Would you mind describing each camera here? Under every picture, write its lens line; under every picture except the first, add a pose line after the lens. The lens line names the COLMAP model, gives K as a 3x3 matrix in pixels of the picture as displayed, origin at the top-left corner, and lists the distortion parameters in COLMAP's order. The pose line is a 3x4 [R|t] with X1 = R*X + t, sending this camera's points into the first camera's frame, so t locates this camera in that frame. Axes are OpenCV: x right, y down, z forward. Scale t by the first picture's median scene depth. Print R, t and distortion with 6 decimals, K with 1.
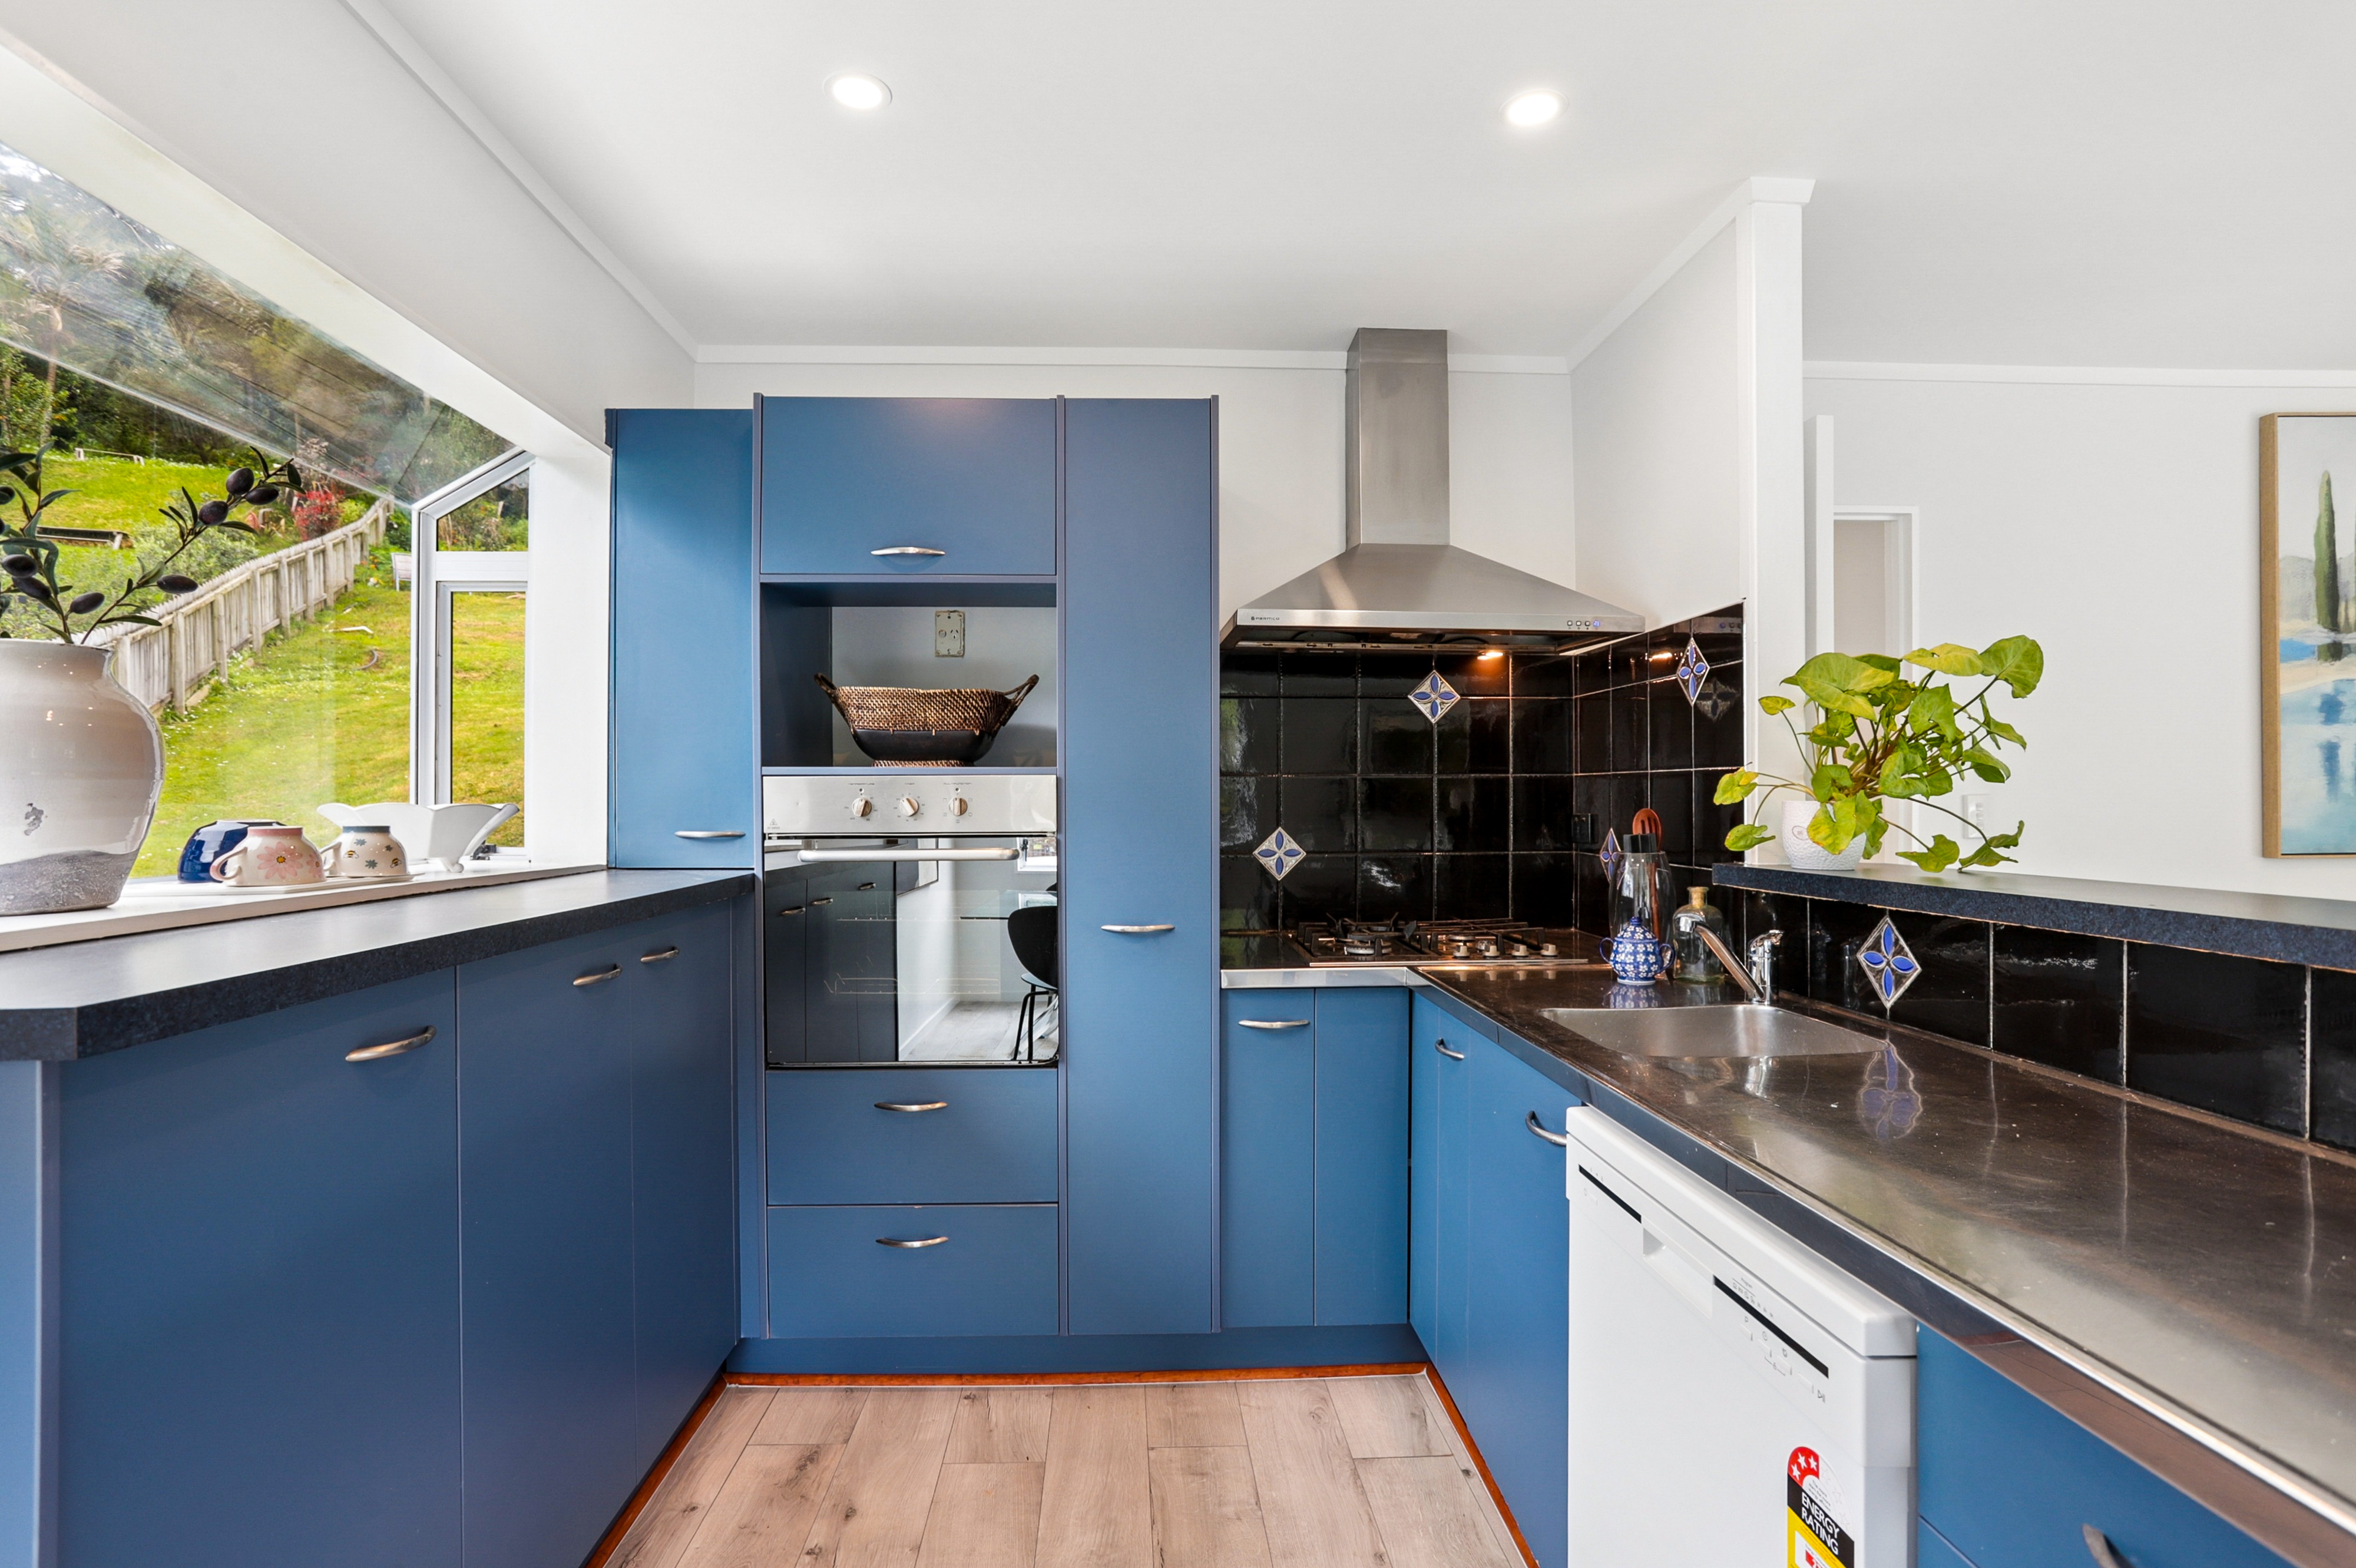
lens RADIAL K [[1133.1, 0, 1165.8], [0, 1133.1, 793.0], [0, 0, 1]] dist [-0.048533, 0.024550]
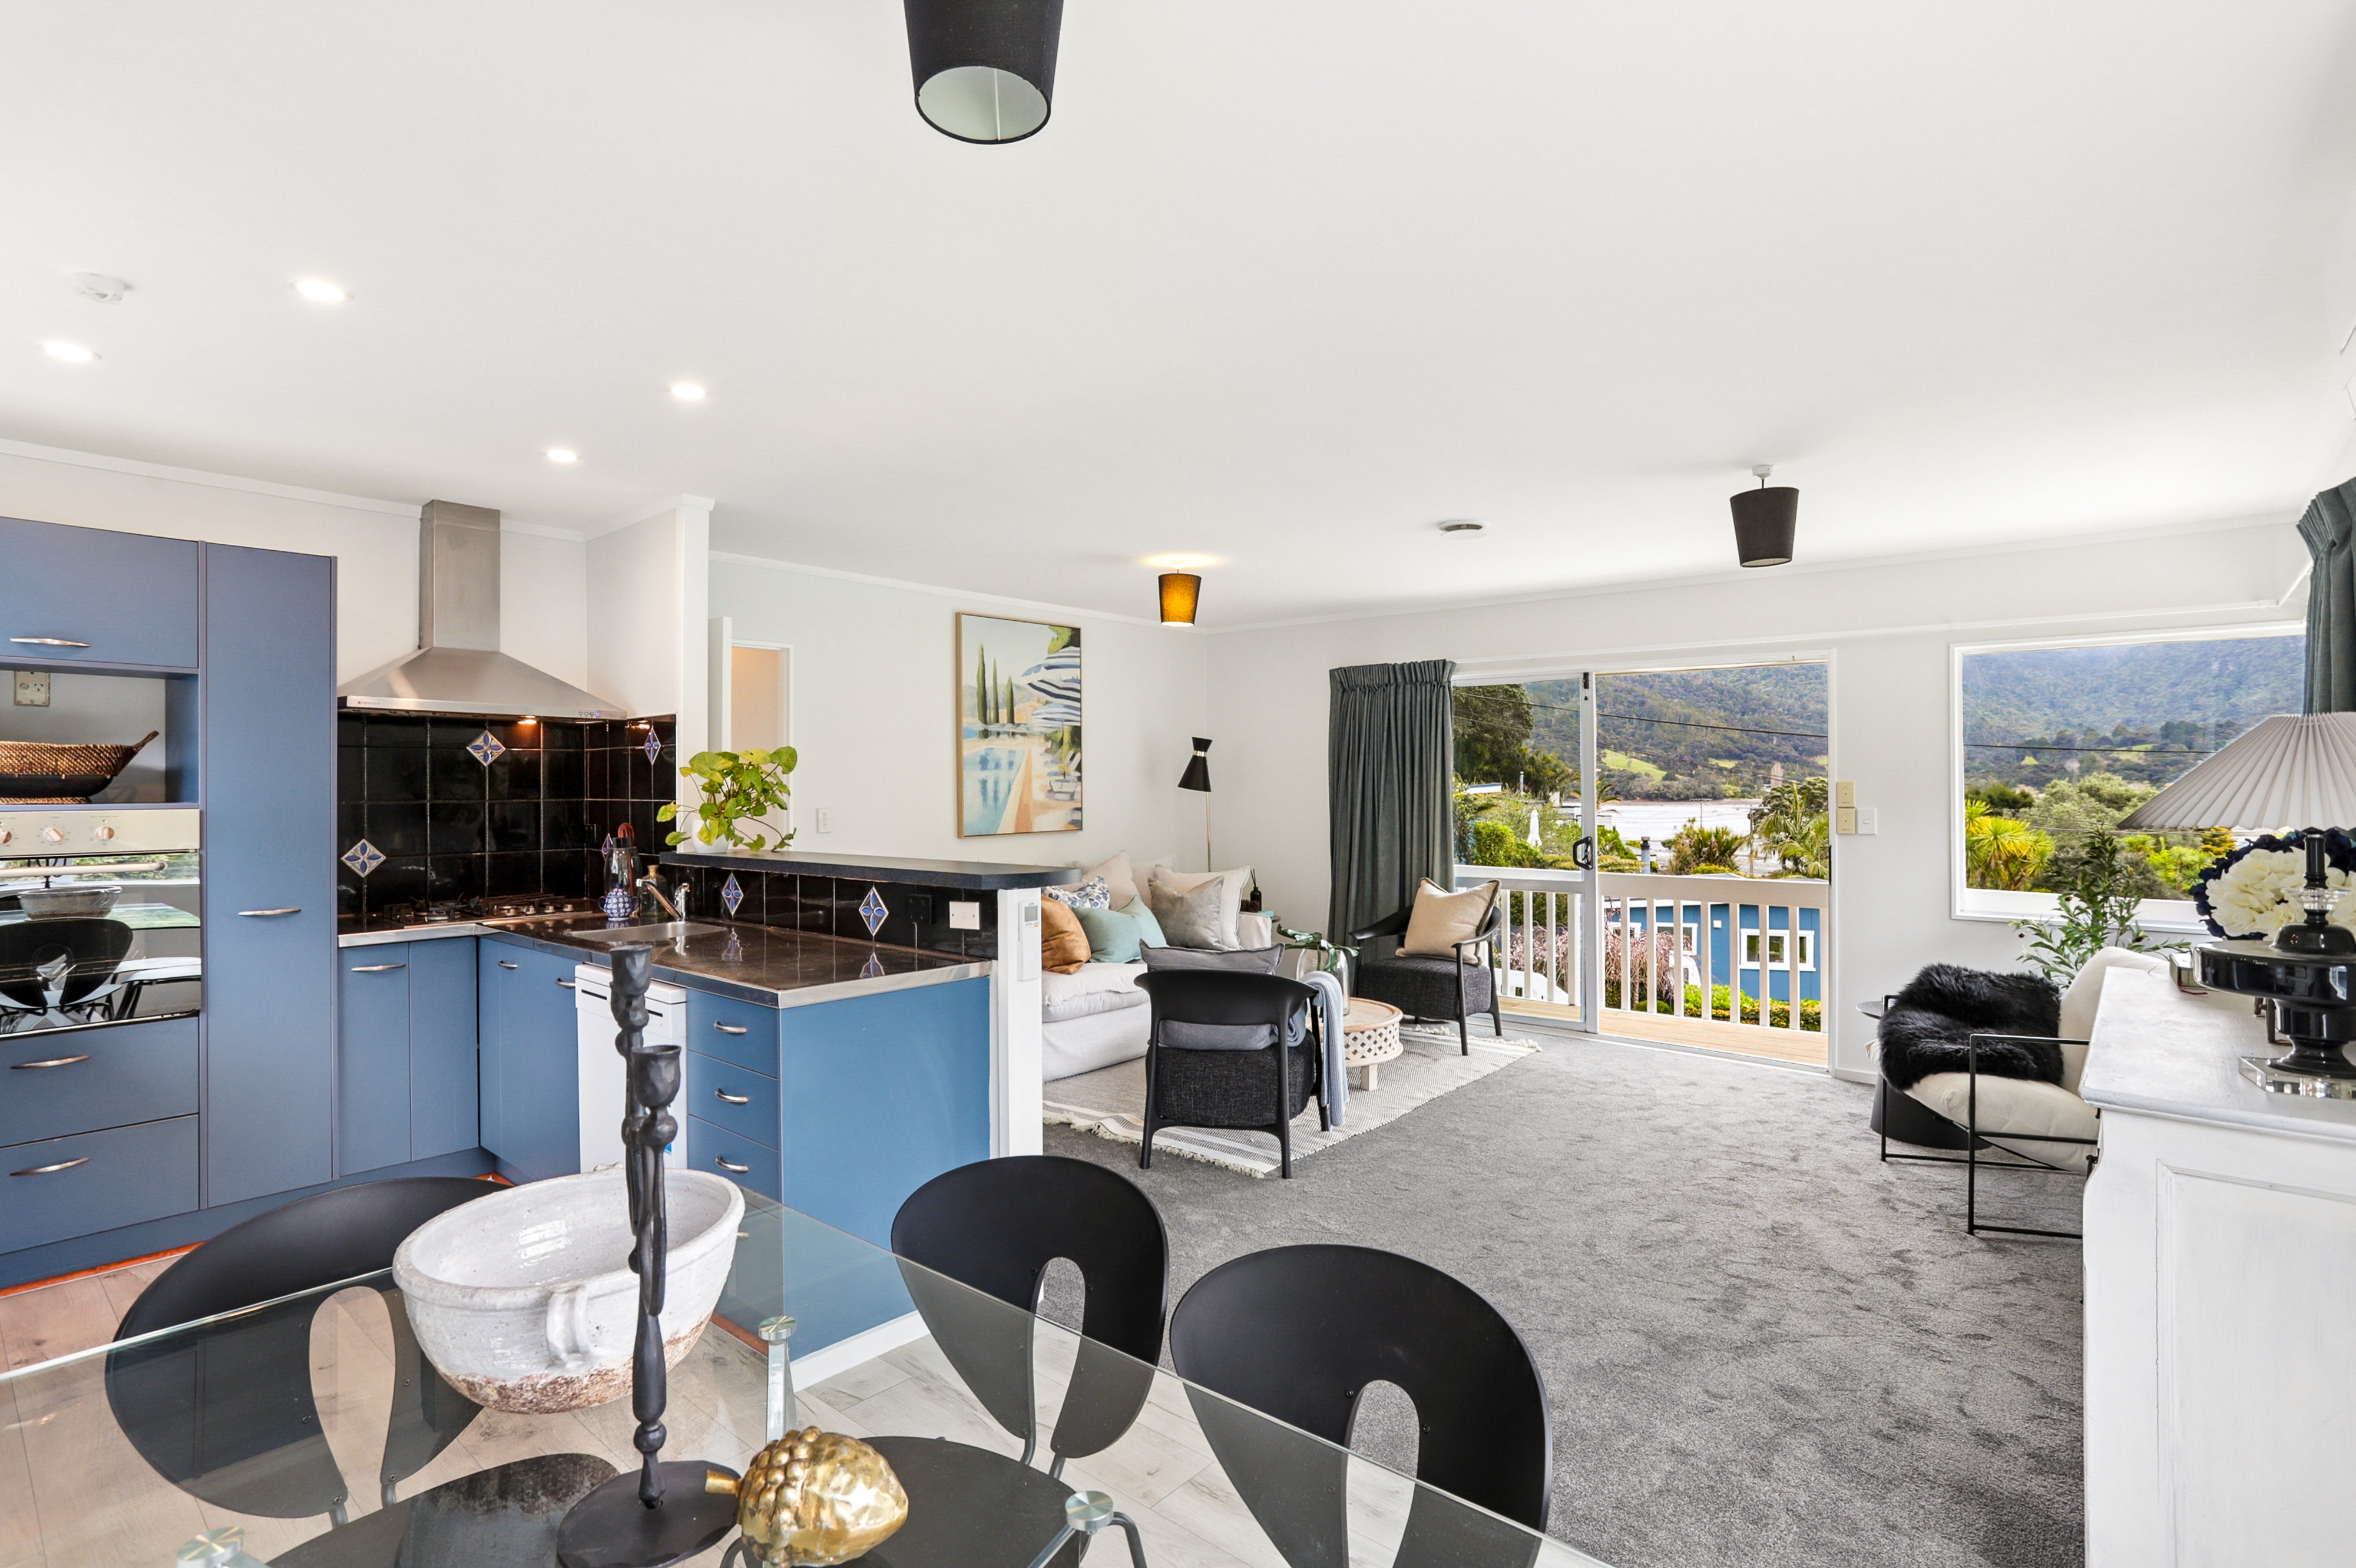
lens RADIAL K [[1133.1, 0, 1165.8], [0, 1133.1, 793.0], [0, 0, 1]] dist [-0.048533, 0.024550]
pose [[0.687530, -0.005535, 0.726134, -0.267594], [-0.000155, 0.999970, 0.007769, -0.046542], [-0.726156, -0.005454, 0.687509, -0.824335]]
